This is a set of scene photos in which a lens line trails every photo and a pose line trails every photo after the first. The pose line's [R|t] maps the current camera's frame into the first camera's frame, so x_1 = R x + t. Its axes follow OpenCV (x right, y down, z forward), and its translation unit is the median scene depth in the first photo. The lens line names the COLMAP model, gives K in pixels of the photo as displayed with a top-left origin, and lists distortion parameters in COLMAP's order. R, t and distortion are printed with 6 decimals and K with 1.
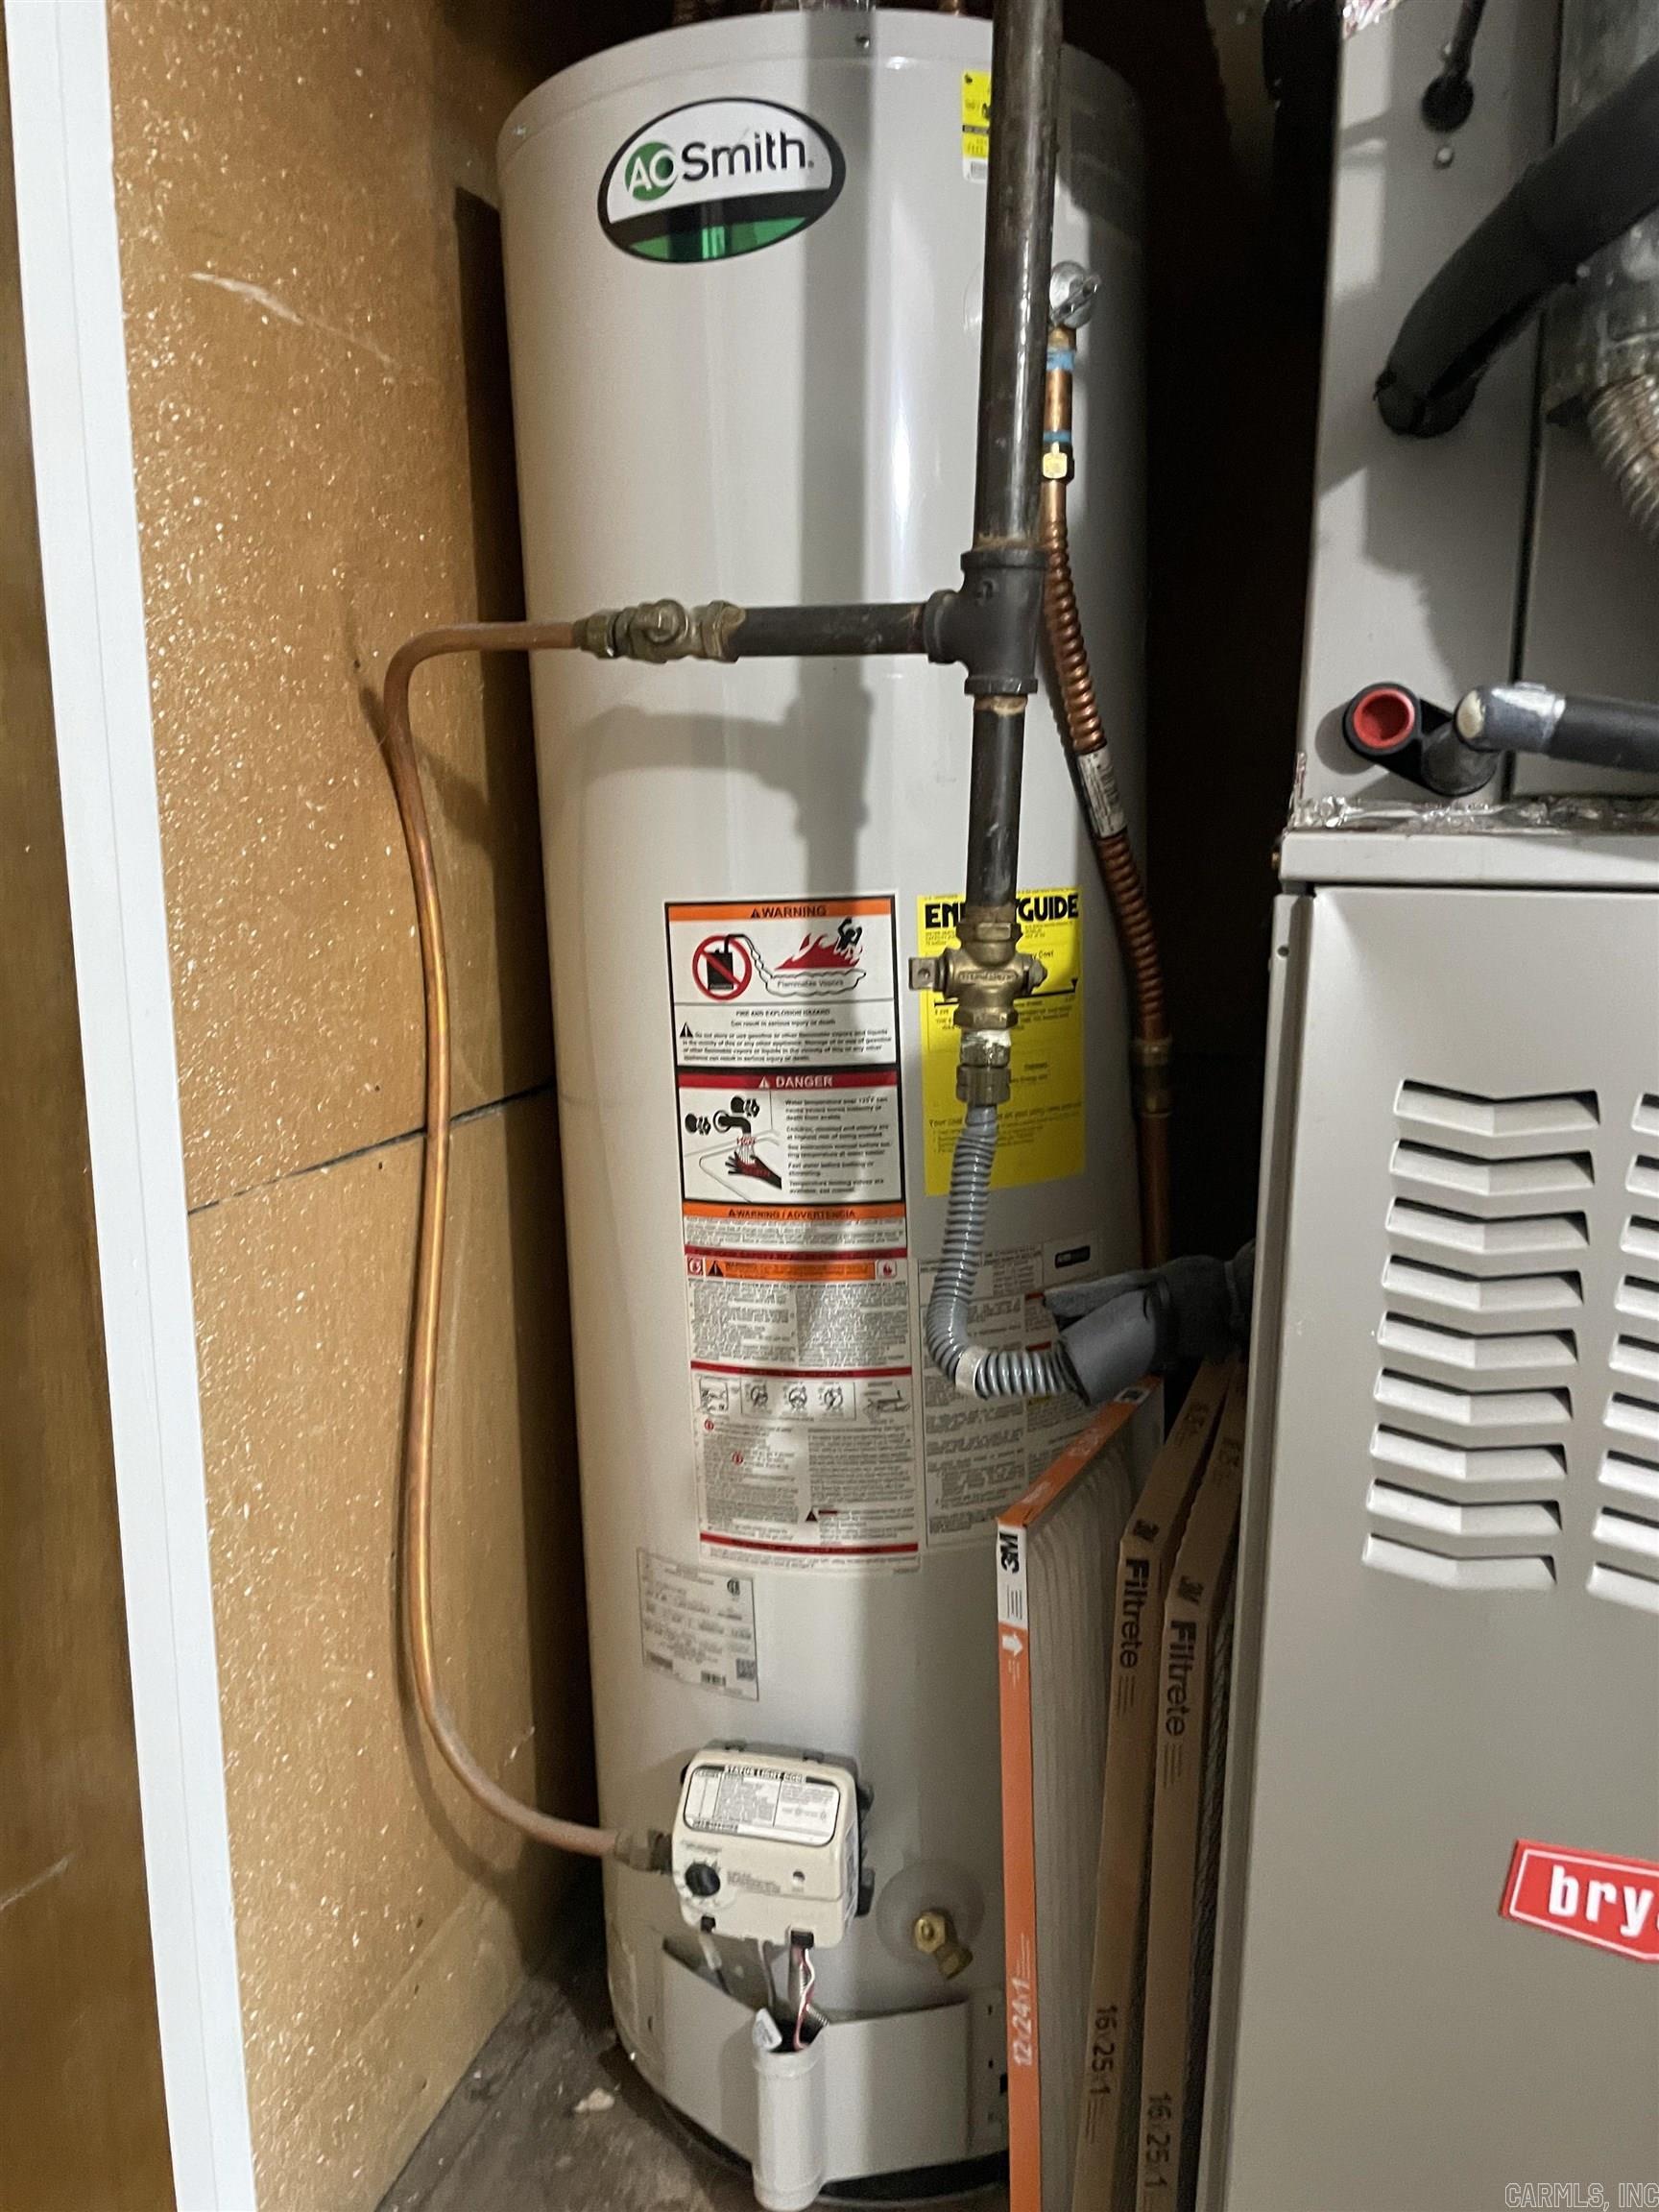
lens RADIAL K [[1673.6, 0, 826.2], [0, 1673.6, 1107.1], [0, 0, 1]] dist [0.084620, -0.114803]
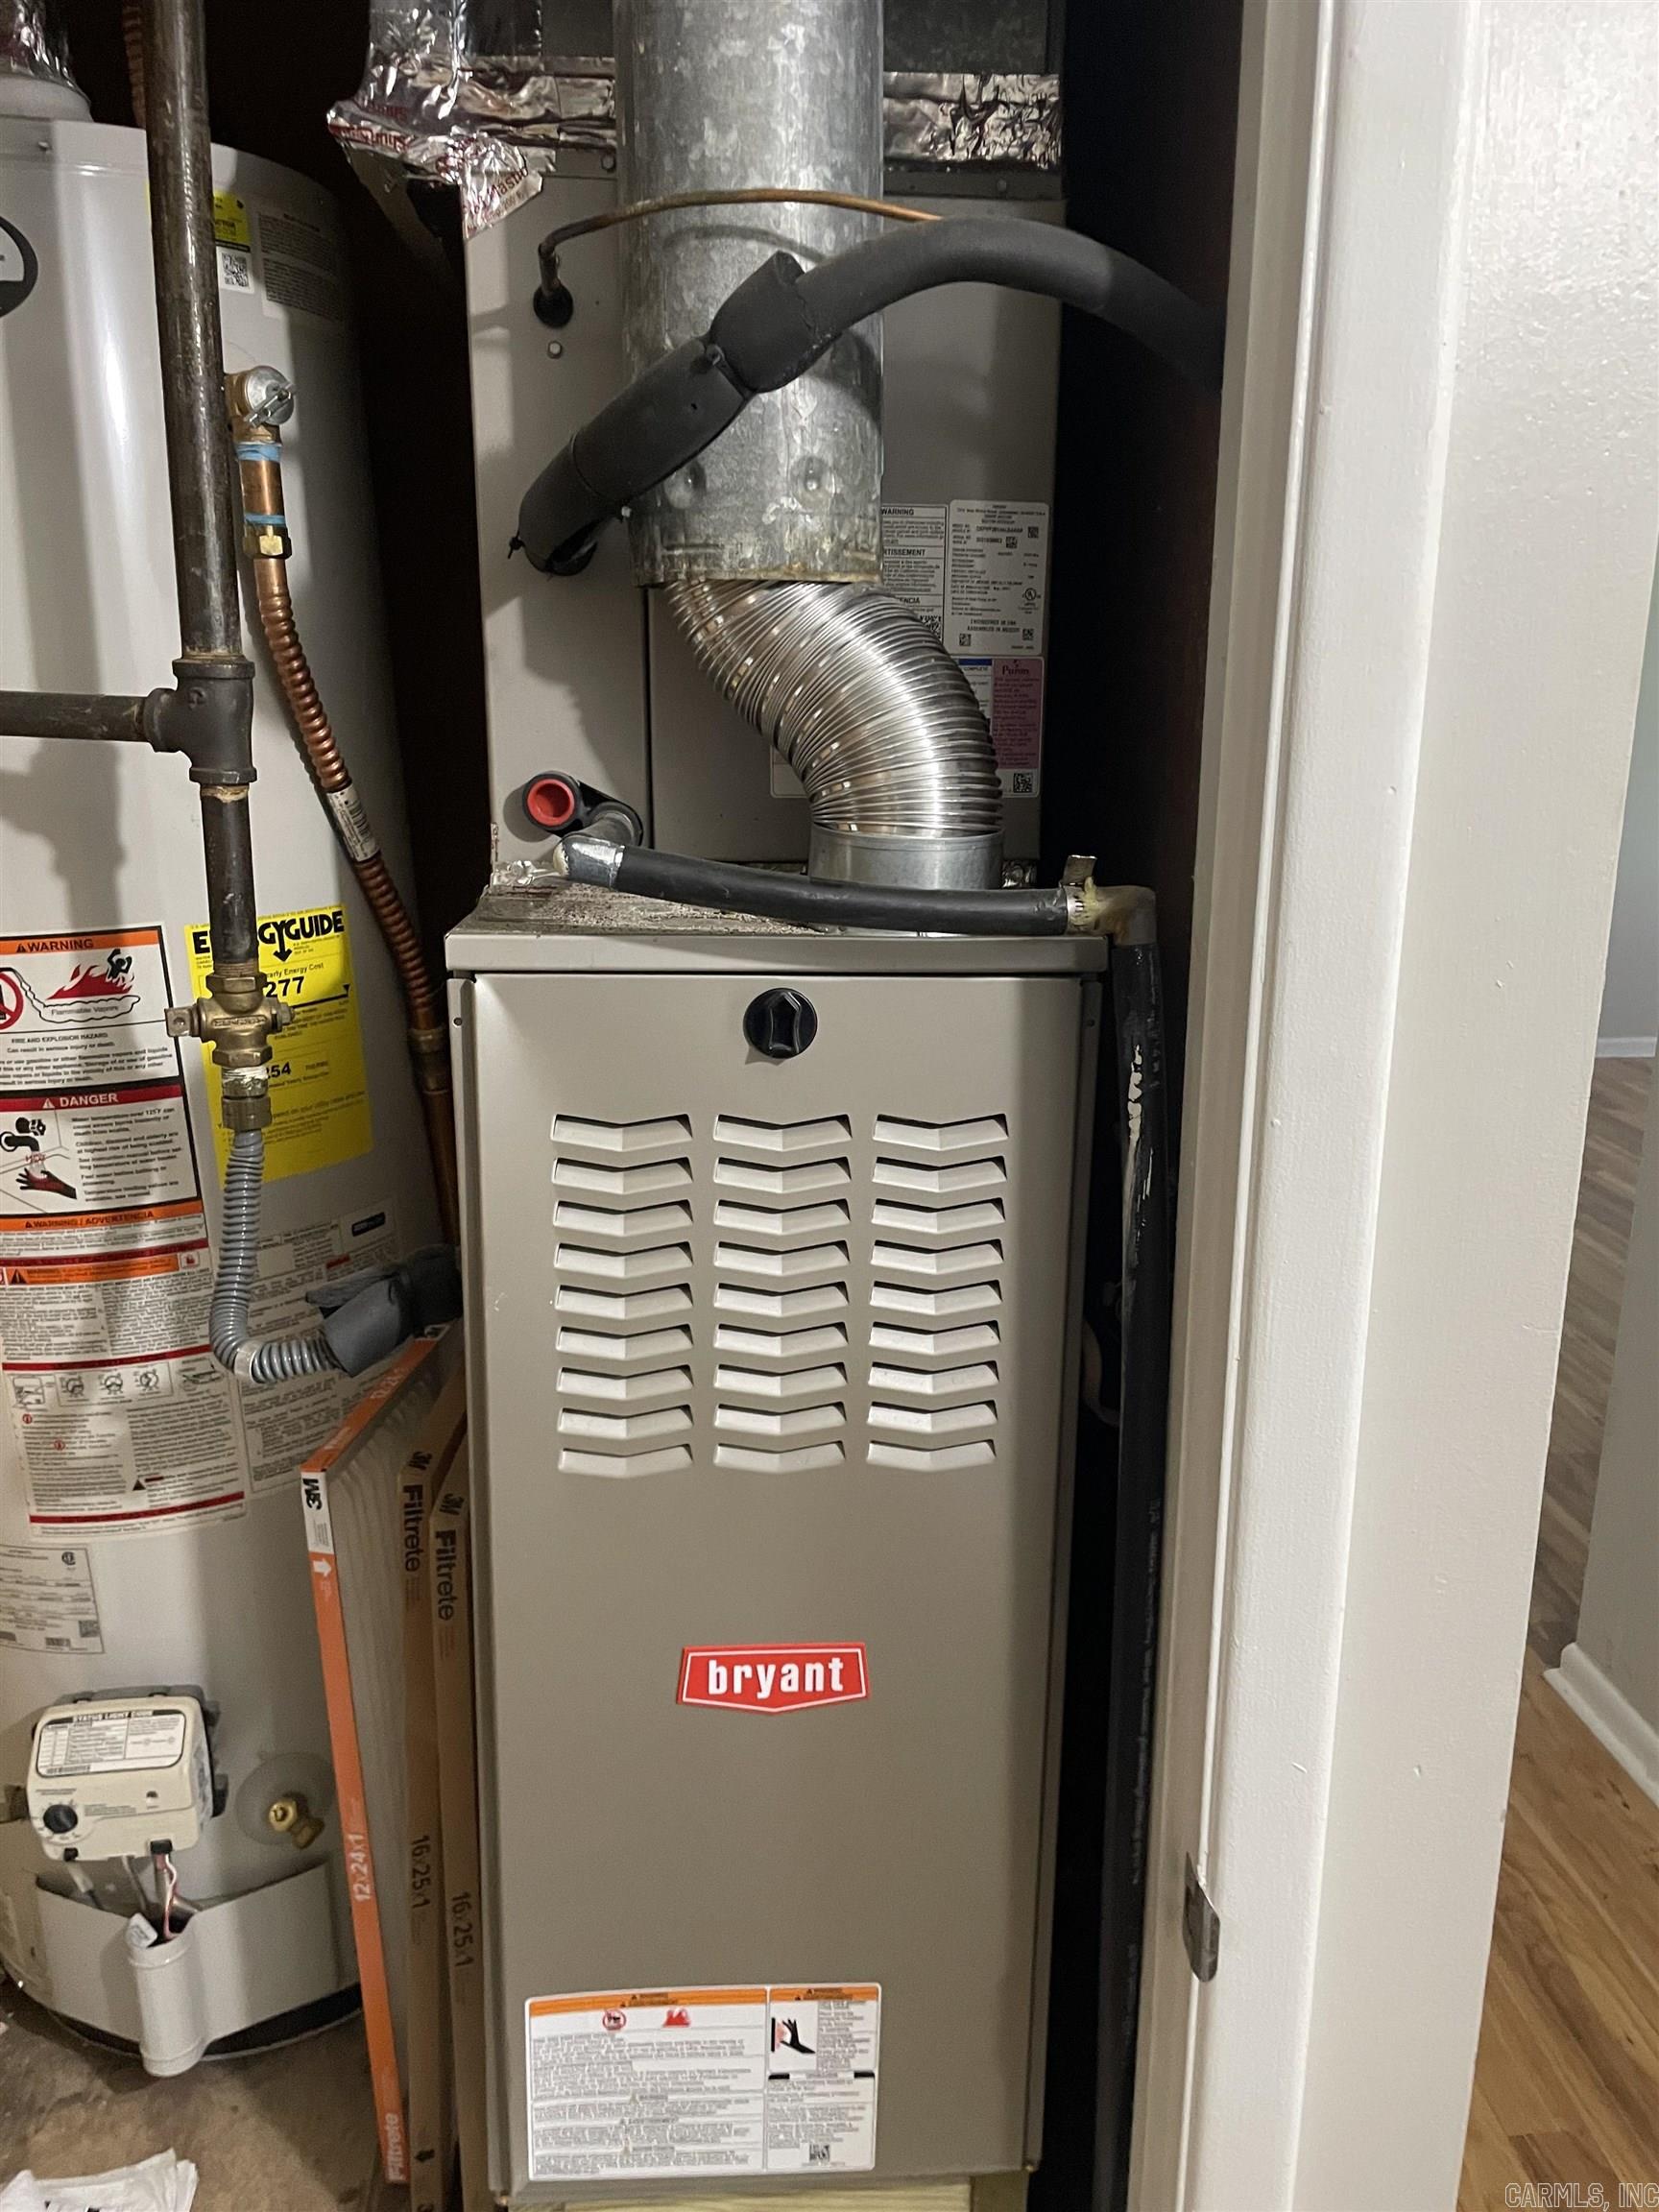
lens RADIAL K [[1673.6, 0, 858.9], [0, 1673.6, 1101.2], [0, 0, 1]] dist [0.084620, -0.114803]
pose [[0.931519, -0.087659, 0.352970, 0.063329], [0.058909, 0.994070, 0.091407, -0.084417], [-0.358890, -0.064354, 0.931159, -0.199074]]
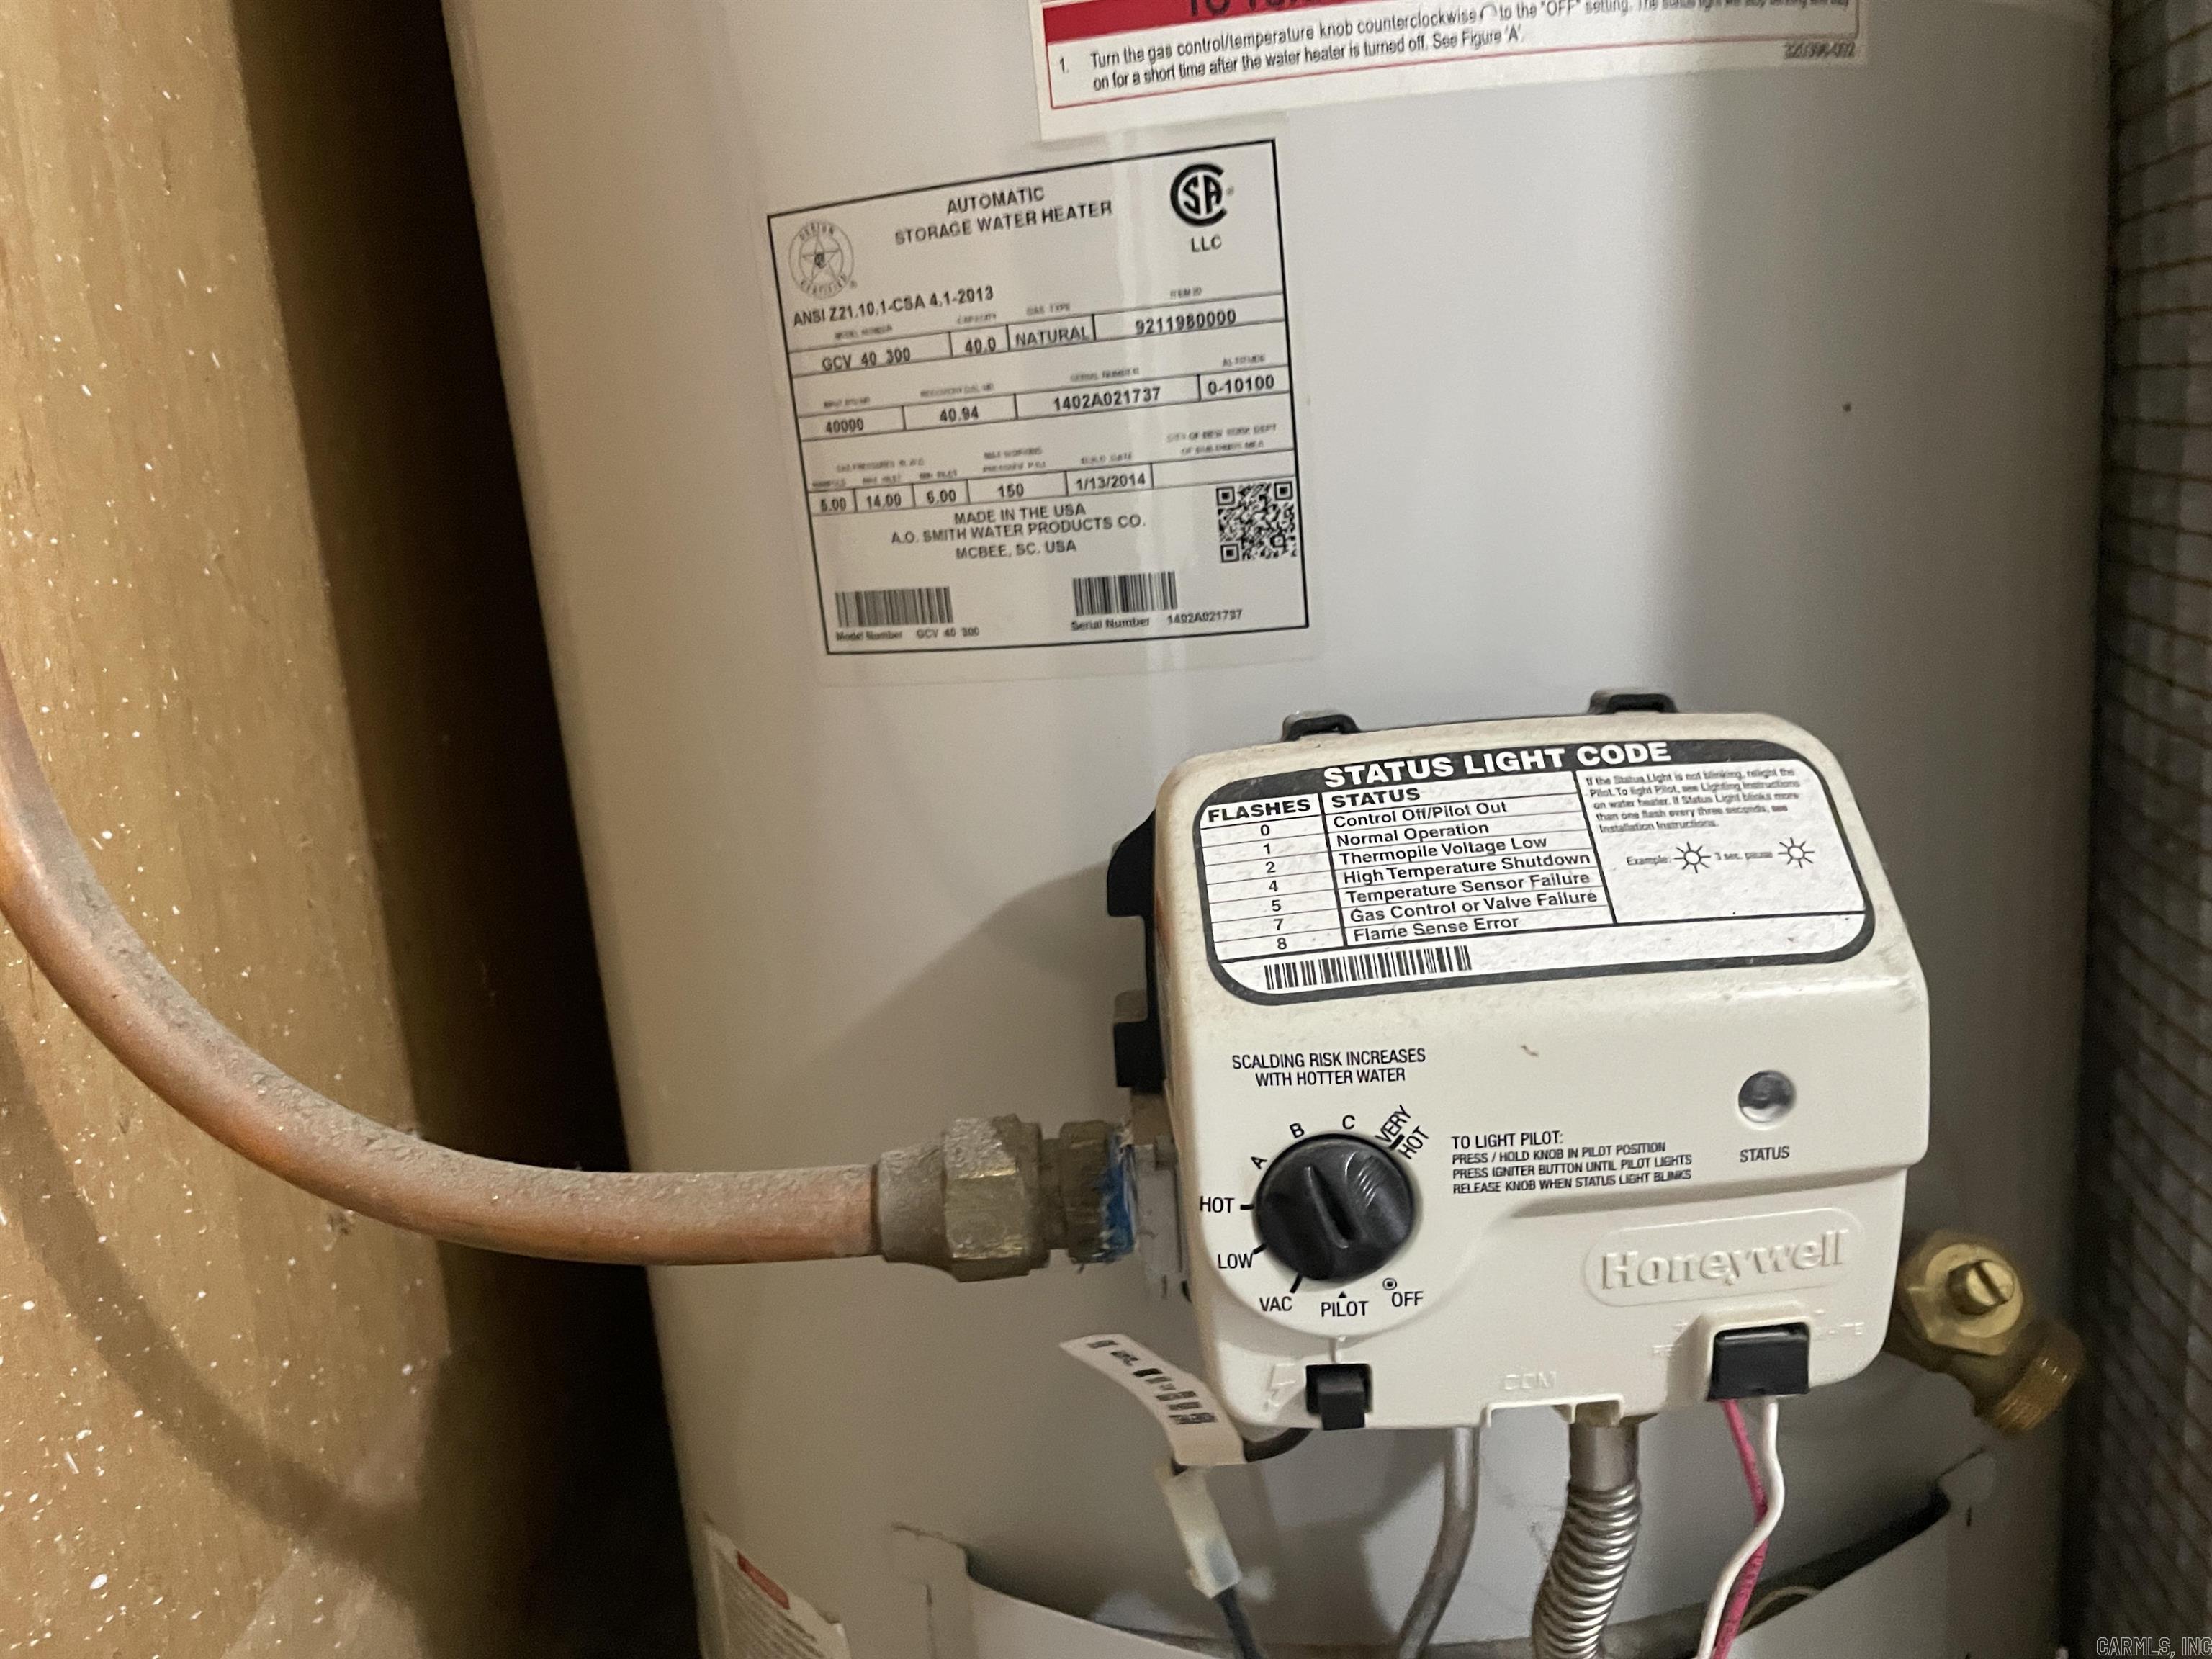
lens RADIAL K [[1673.6, 0, 1091.1], [0, 1673.6, 811.8], [0, 0, 1]] dist [0.084620, -0.114803]
pose [[0.957522, -0.110579, 0.266314, -0.162209], [0.101747, 0.993710, 0.046783, 0.390199], [-0.269812, -0.017700, 0.962750, 0.791980]]
